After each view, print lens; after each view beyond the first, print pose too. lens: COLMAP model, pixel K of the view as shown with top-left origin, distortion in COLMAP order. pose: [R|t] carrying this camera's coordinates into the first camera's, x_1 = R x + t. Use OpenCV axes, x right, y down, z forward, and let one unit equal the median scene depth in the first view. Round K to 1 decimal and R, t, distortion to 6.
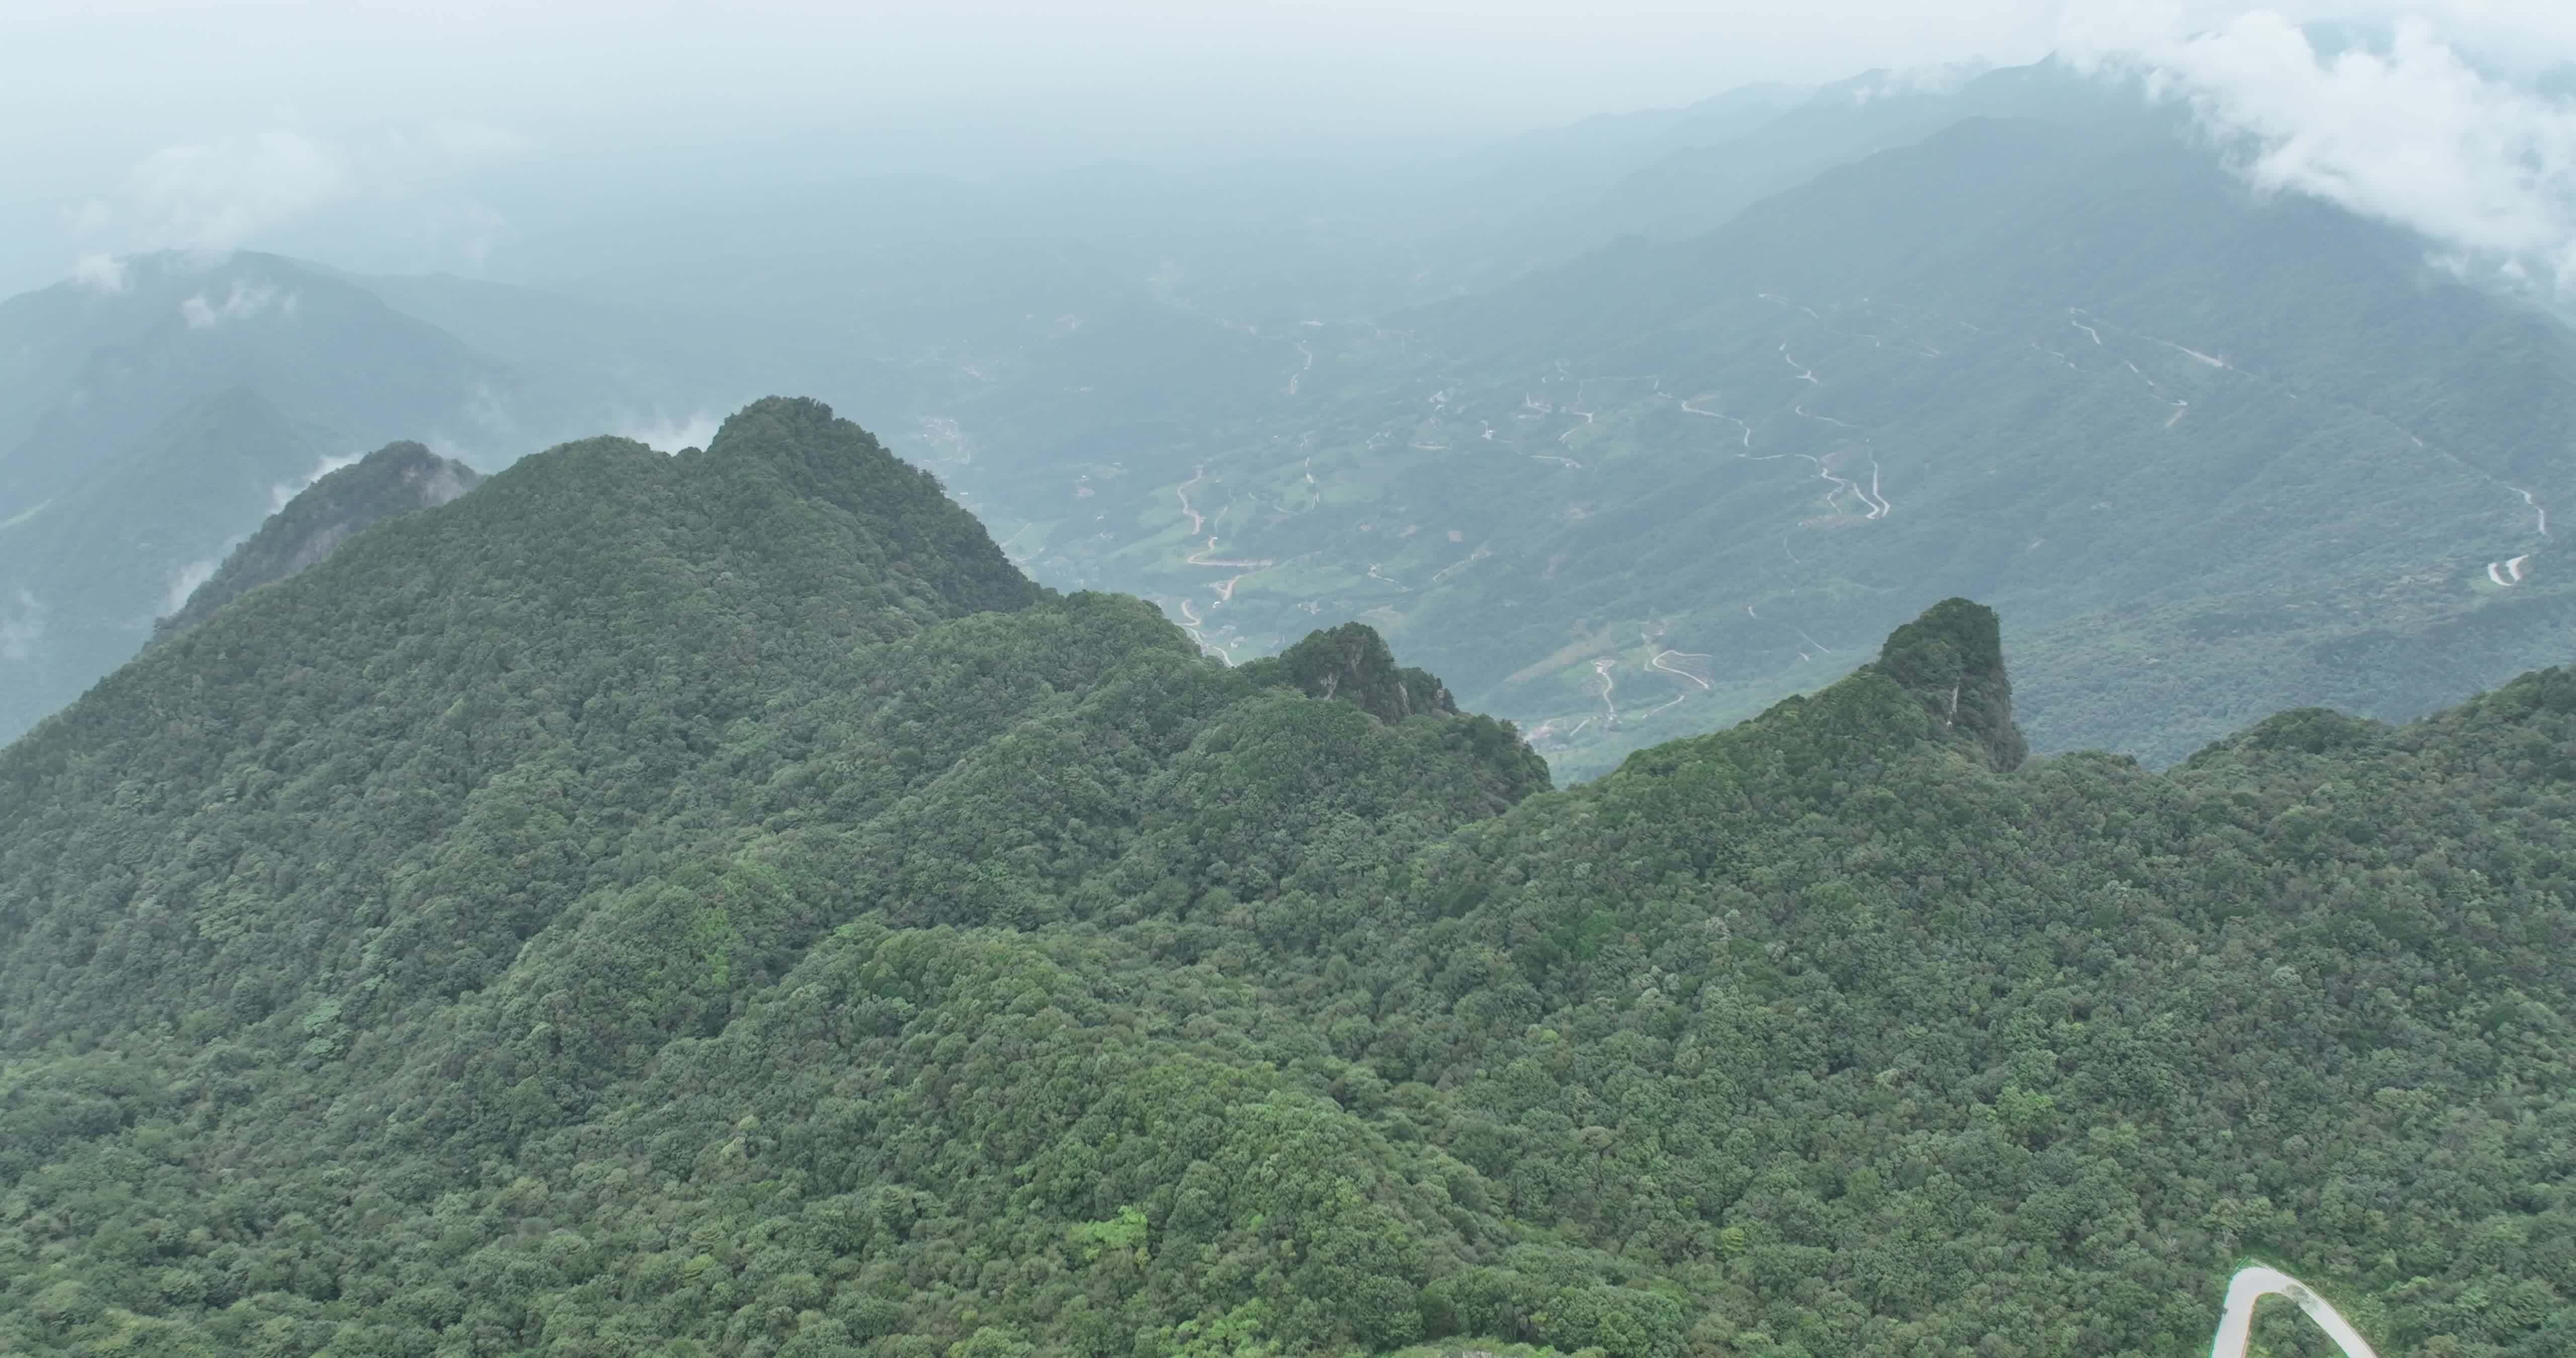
lens RADIAL K [[1597.5, 0, 1285.8], [0, 1597.5, 670.4], [0, 0, 1]] dist [-0.185666, 0.032002]
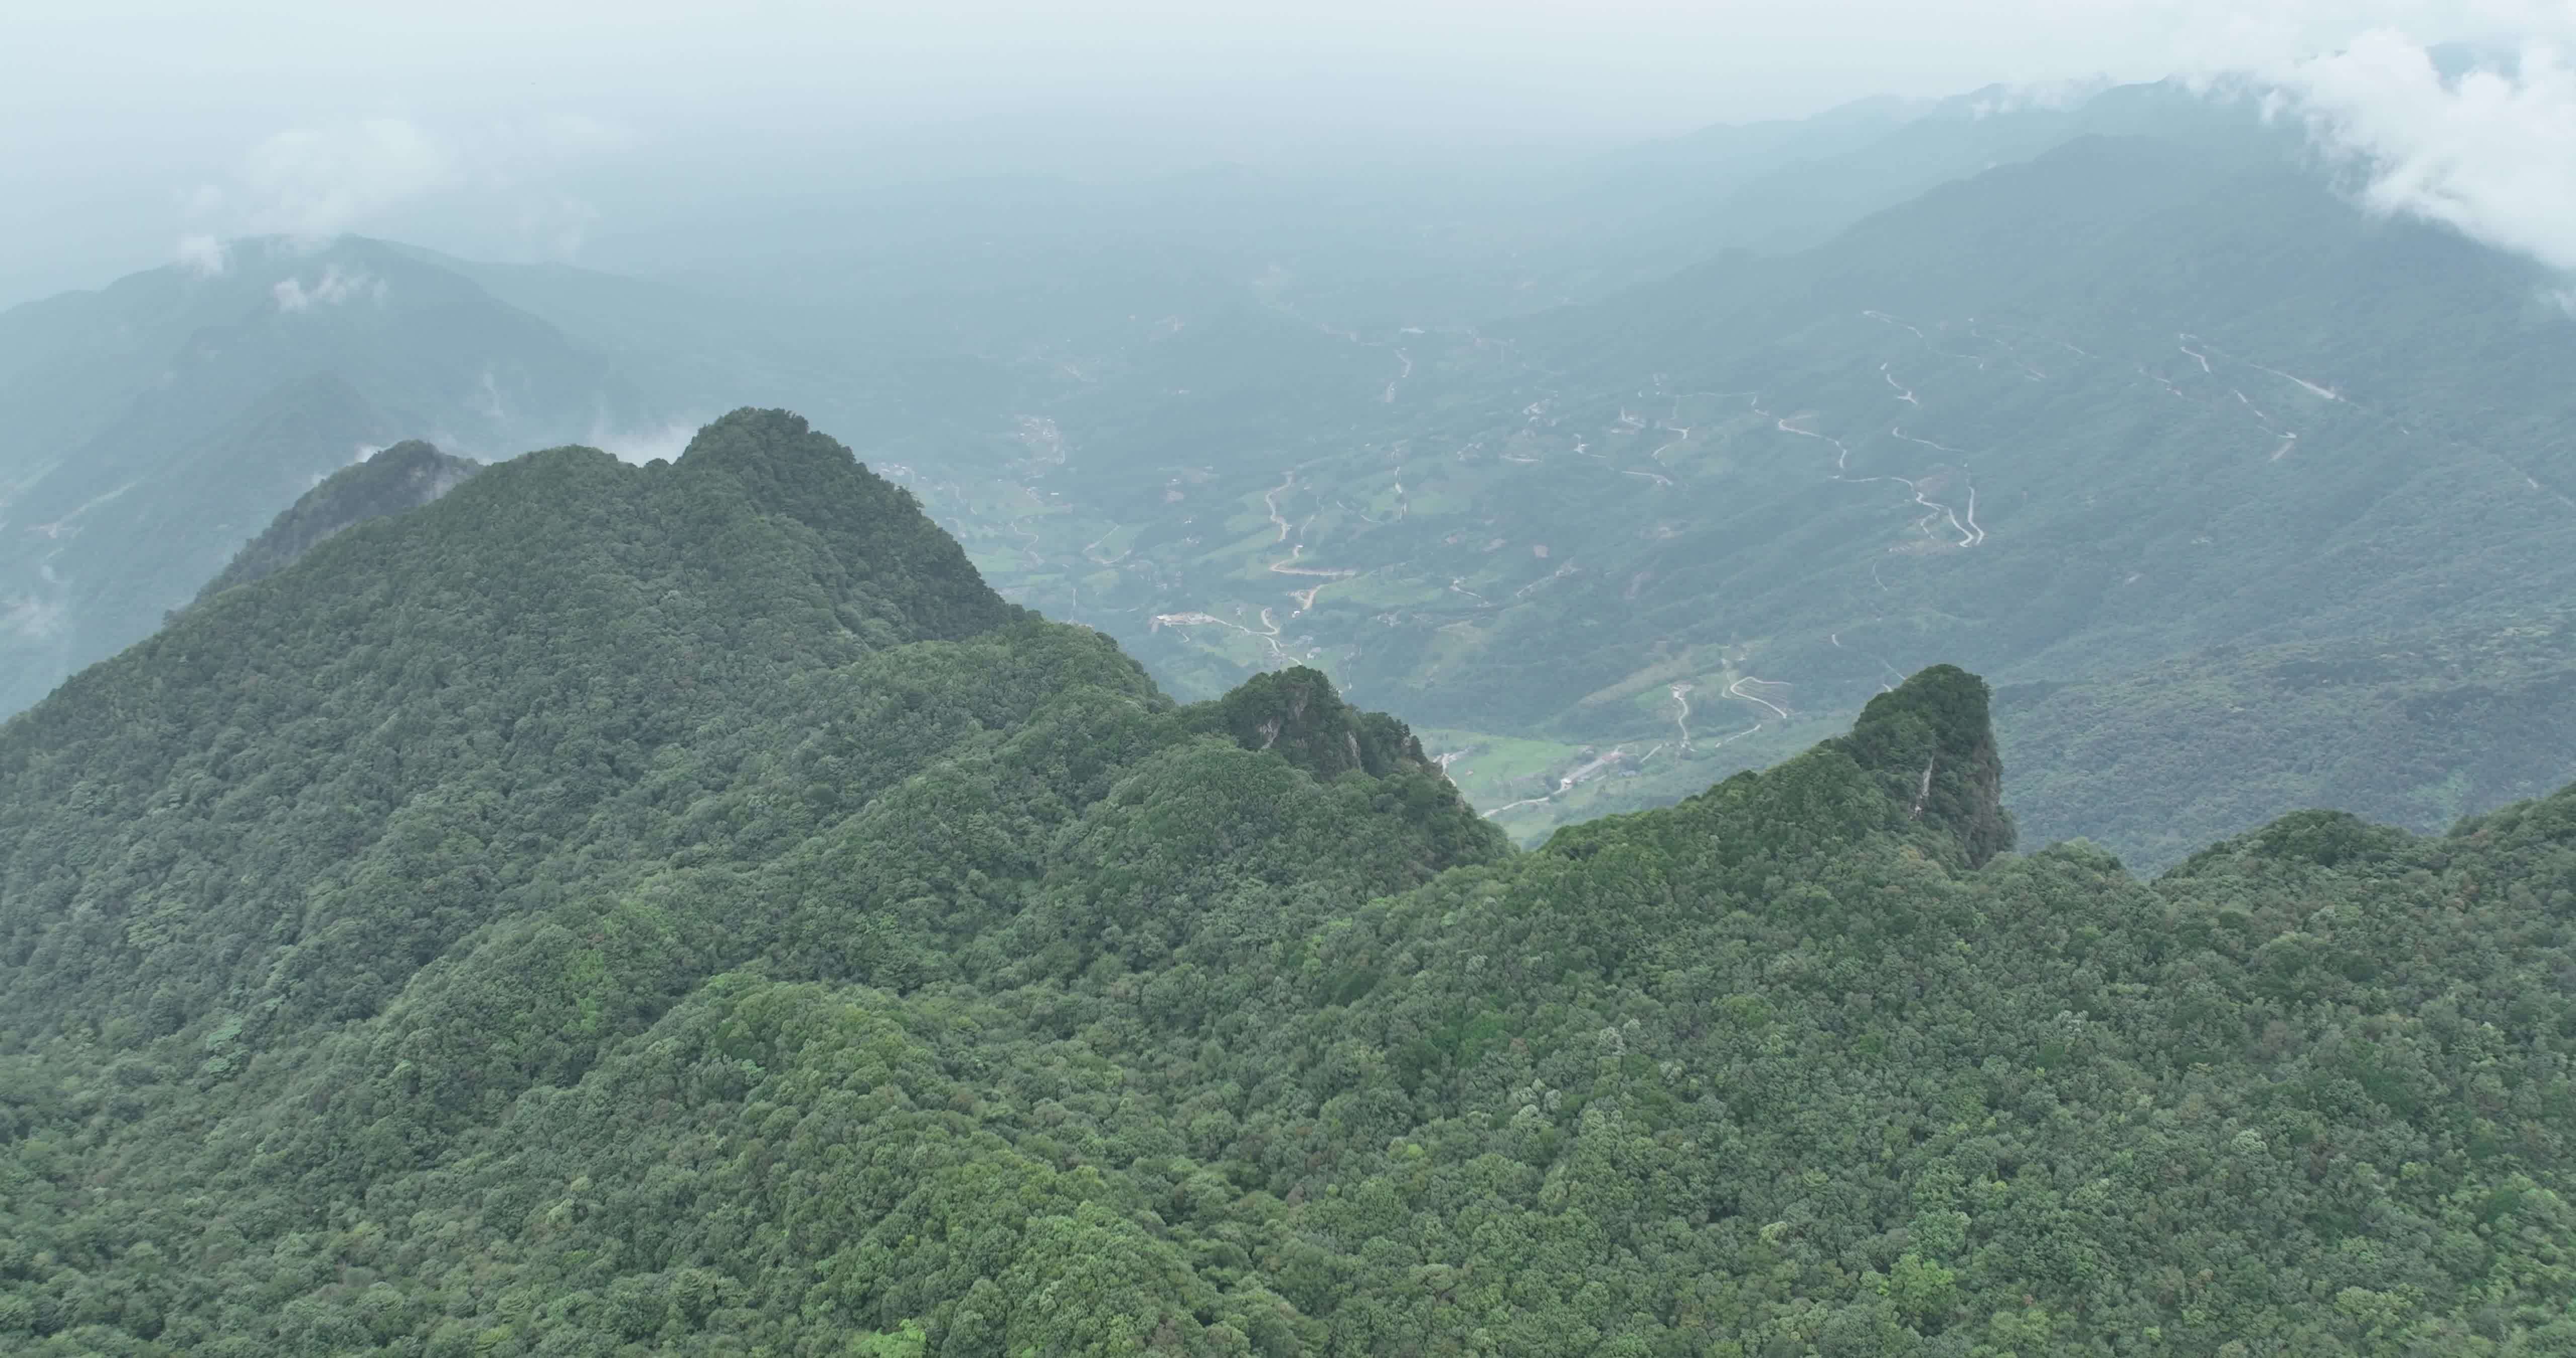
lens RADIAL K [[1597.5, 0, 1285.8], [0, 1597.5, 670.4], [0, 0, 1]] dist [-0.185666, 0.032002]
pose [[0.997256, 0.031378, -0.067047, 0.131364], [-0.031537, 0.999502, -0.001308, -0.035526], [0.066973, 0.003419, 0.997749, 0.088442]]
